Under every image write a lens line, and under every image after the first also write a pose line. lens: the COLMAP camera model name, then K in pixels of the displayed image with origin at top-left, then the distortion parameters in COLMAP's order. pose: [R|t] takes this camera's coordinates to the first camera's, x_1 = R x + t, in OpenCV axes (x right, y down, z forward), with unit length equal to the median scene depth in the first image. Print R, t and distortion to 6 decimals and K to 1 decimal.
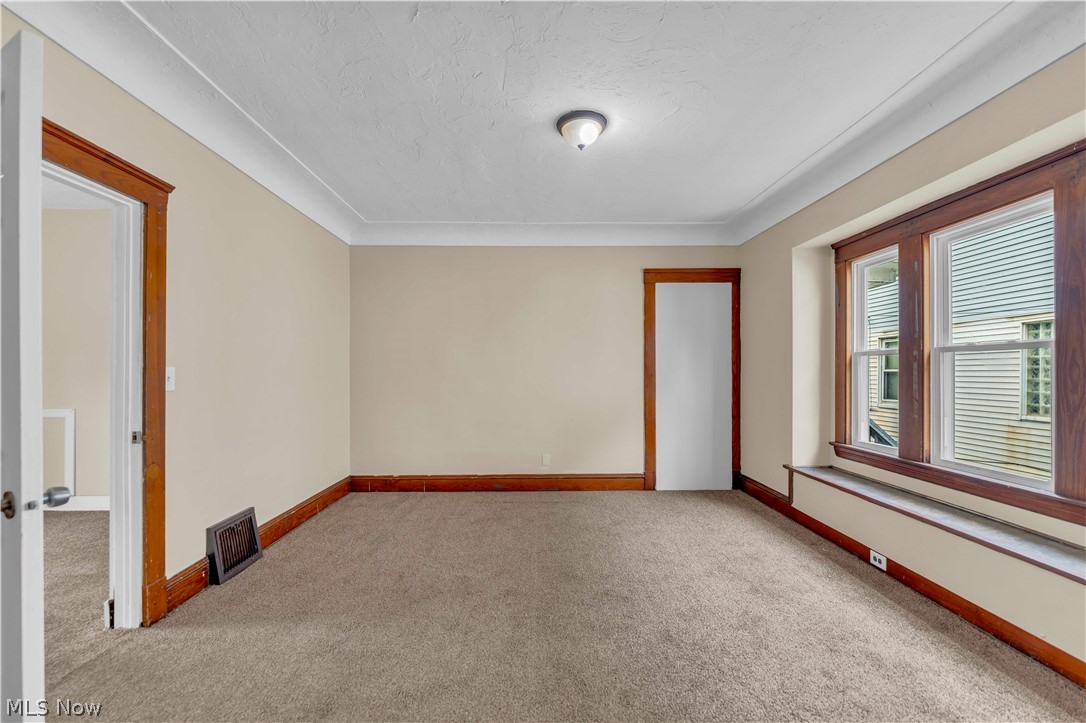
lens RADIAL K [[441.7, 0, 538.4], [0, 441.7, 369.6], [0, 0, 1]] dist [0.004582, -0.000121]
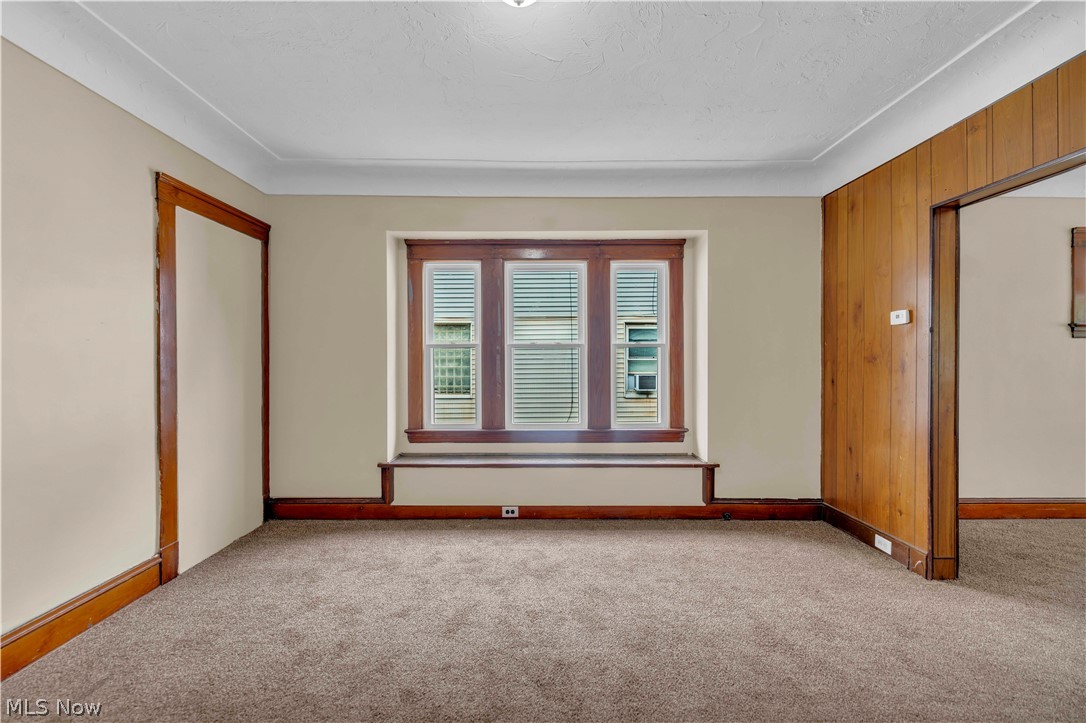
lens RADIAL K [[441.7, 0, 537.5], [0, 441.7, 358.1], [0, 0, 1]] dist [0.004582, -0.000121]
pose [[0.020891, 0.004316, 0.999772, -0.434255], [-0.000132, 0.999991, -0.004314, -0.000152], [-0.999782, -0.000042, 0.020891, 0.801767]]
